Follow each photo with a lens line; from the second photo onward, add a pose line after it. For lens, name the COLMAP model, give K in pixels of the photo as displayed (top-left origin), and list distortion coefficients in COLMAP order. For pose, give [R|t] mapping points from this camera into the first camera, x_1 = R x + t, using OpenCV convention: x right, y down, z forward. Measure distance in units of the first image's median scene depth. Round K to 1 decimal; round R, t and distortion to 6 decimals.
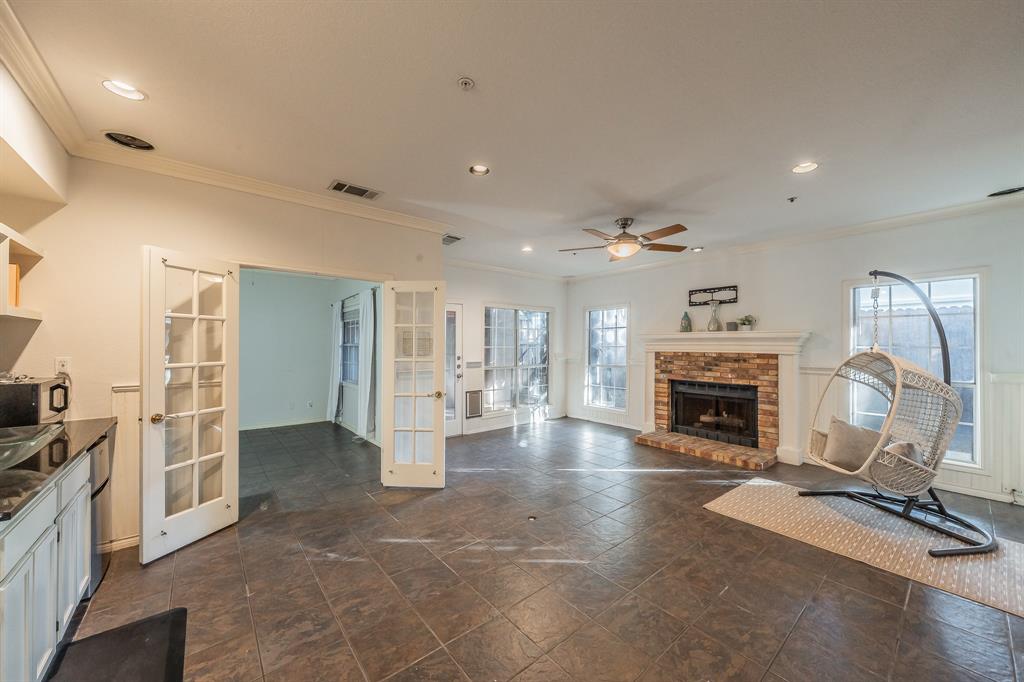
lens RADIAL K [[376.4, 0, 511.7], [0, 376.4, 343.5], [0, 0, 1]] dist [-0.002175, -0.000057]
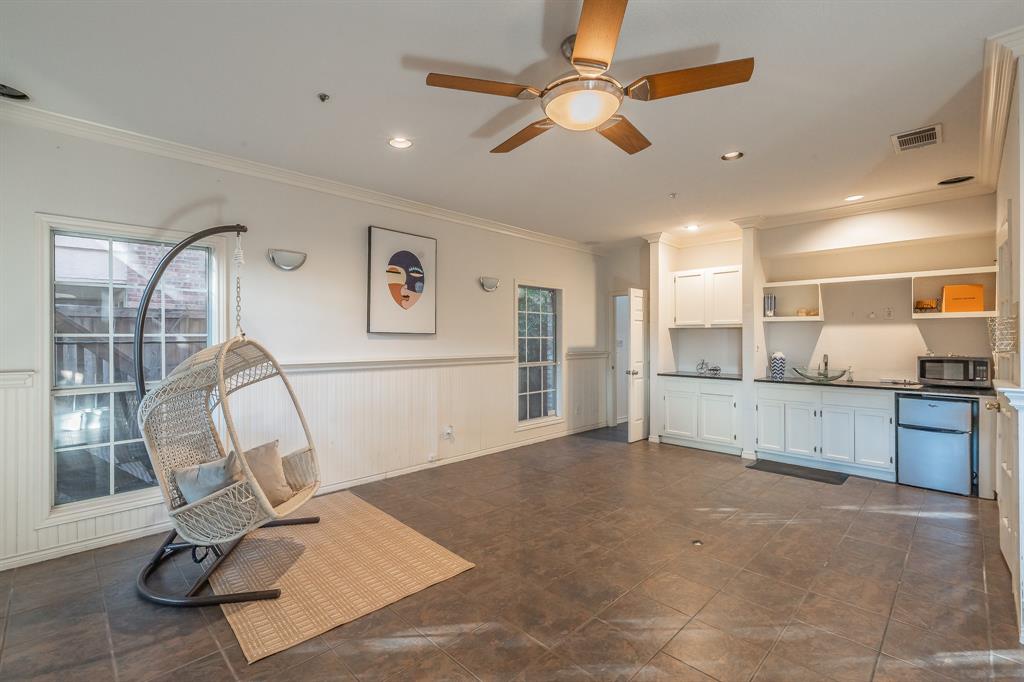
lens RADIAL K [[457.2, 0, 513.3], [0, 457.2, 339.8], [0, 0, 1]] dist [-0.002681, -0.000132]
pose [[-0.995209, -0.003844, -0.097692, 0.513126], [-0.003769, 0.999992, -0.000950, 0.021639], [0.097695, -0.000577, -0.995216, 1.809172]]
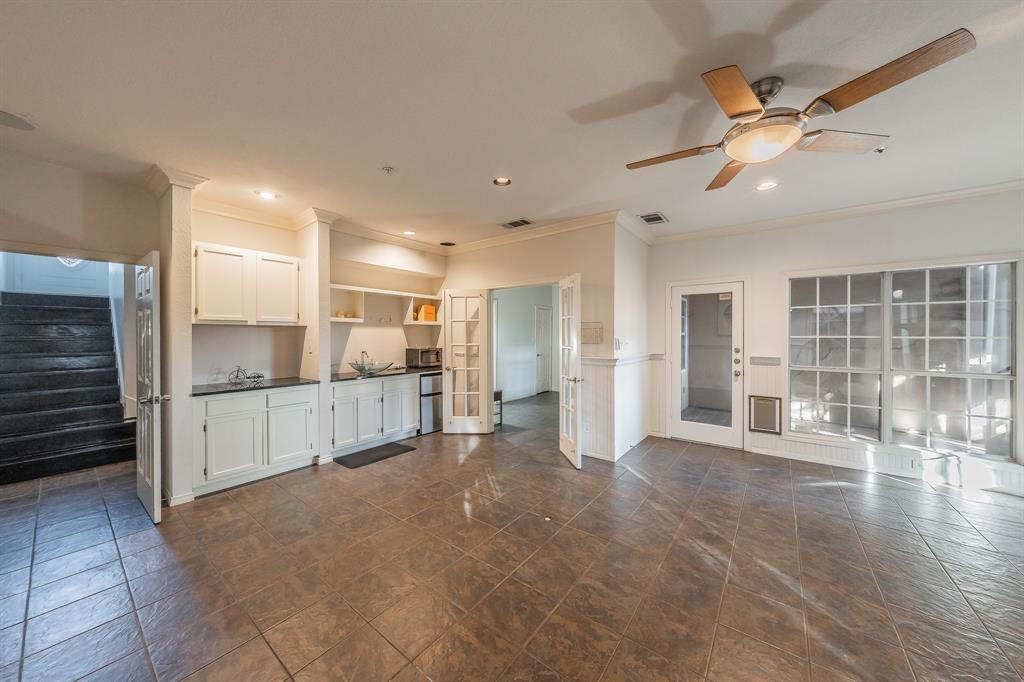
lens RADIAL K [[349.0, 0, 514.1], [0, 349.0, 337.1], [0, 0, 1]] dist [0.000130, 0.000009]
pose [[0.228785, 0.000802, -0.973477, 0.817260], [0.005134, 0.999985, 0.002030, 0.010416], [0.973464, -0.005463, 0.228777, 0.666681]]
